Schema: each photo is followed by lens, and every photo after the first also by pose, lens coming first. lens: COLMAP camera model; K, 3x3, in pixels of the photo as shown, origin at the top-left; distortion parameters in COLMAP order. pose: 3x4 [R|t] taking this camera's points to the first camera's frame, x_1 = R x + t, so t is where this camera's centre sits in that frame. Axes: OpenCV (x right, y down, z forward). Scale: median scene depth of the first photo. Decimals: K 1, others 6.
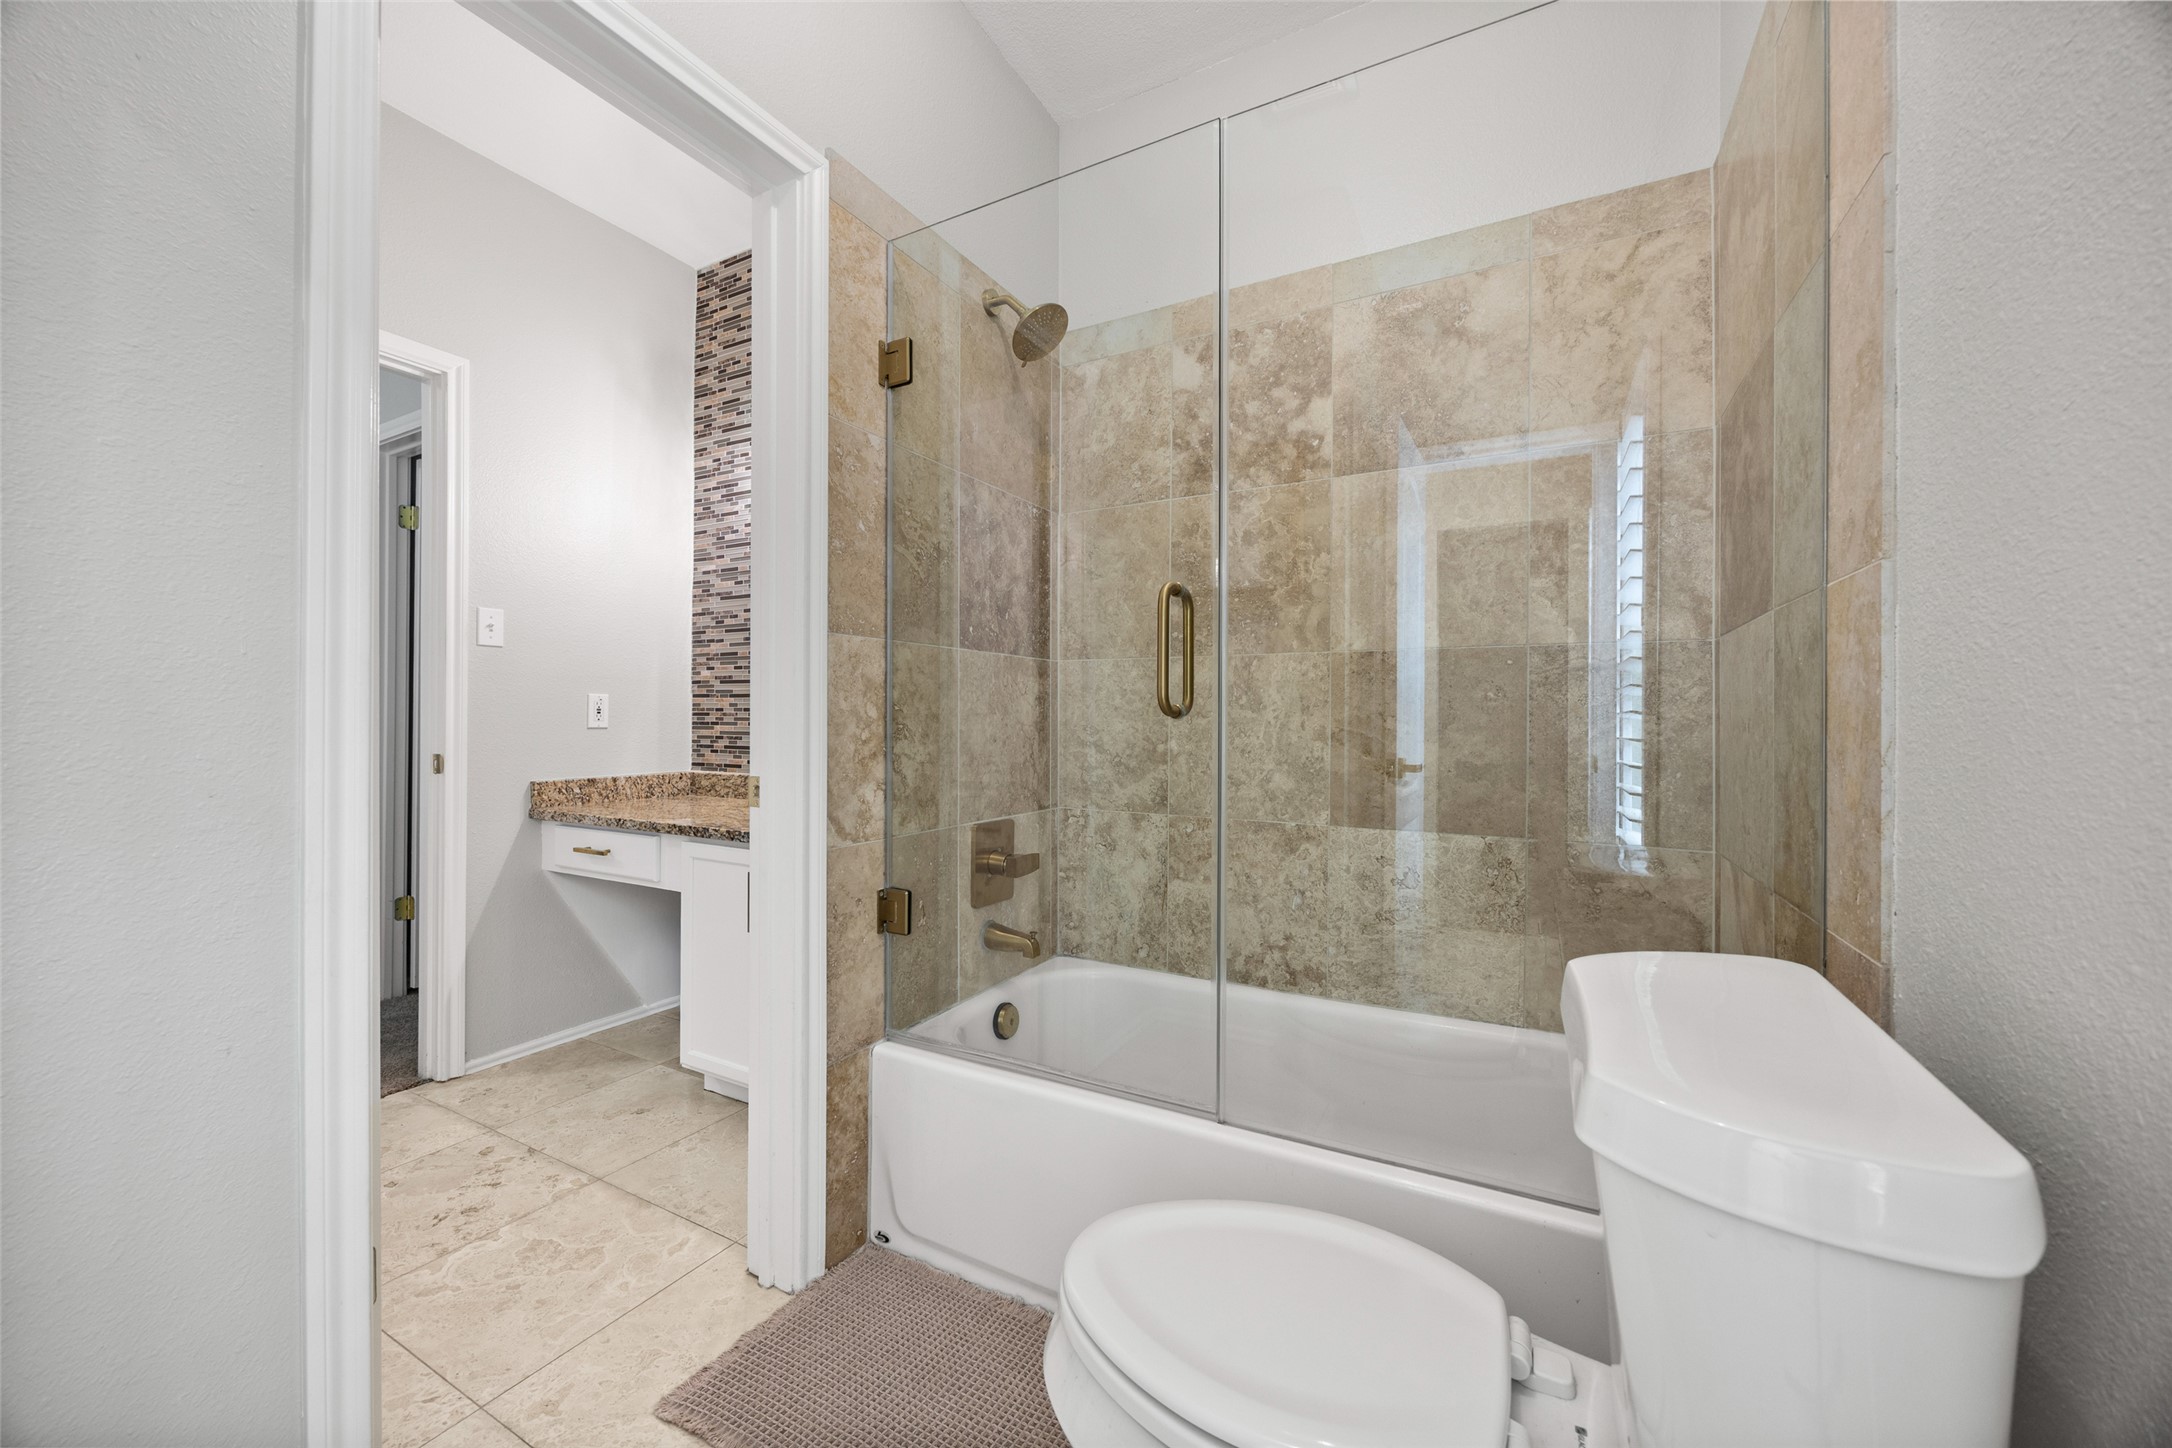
lens RADIAL K [[842.8, 0, 1085.8], [0, 842.8, 721.9], [0, 0, 1]] dist [-0.004390, -0.000402]
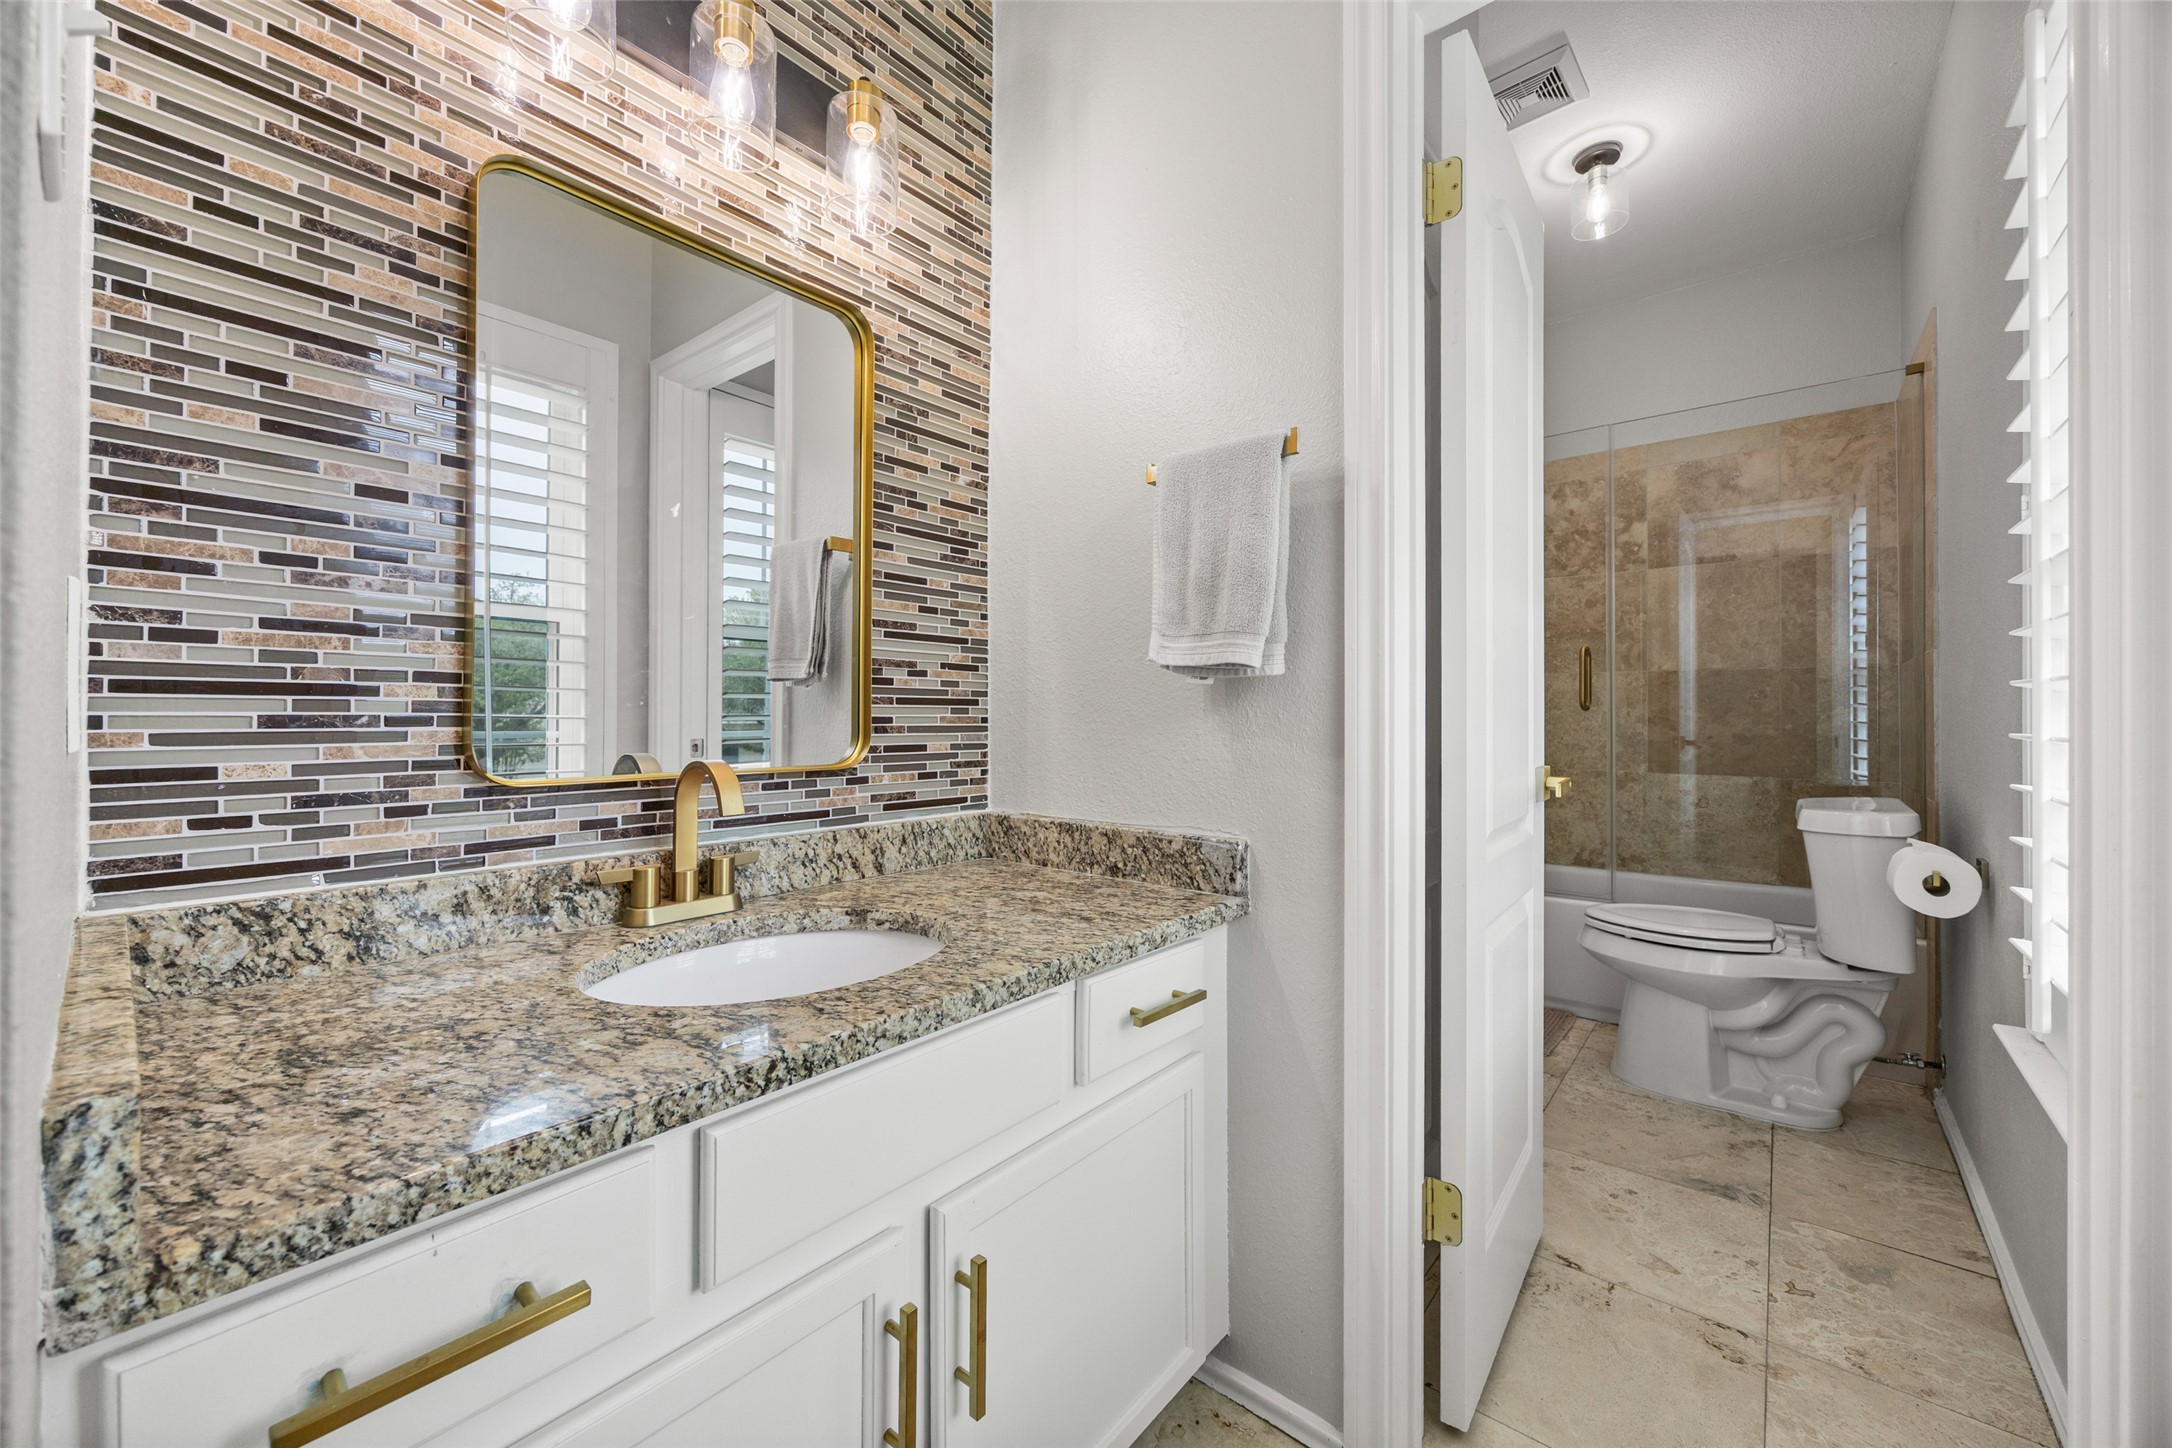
lens RADIAL K [[842.8, 0, 1076.1], [0, 842.8, 711.7], [0, 0, 1]] dist [-0.004390, -0.000402]
pose [[0.976930, -0.004621, -0.213508, -0.505006], [0.003317, 0.999974, -0.006464, 0.007407], [0.213532, 0.005607, 0.976920, -0.966859]]
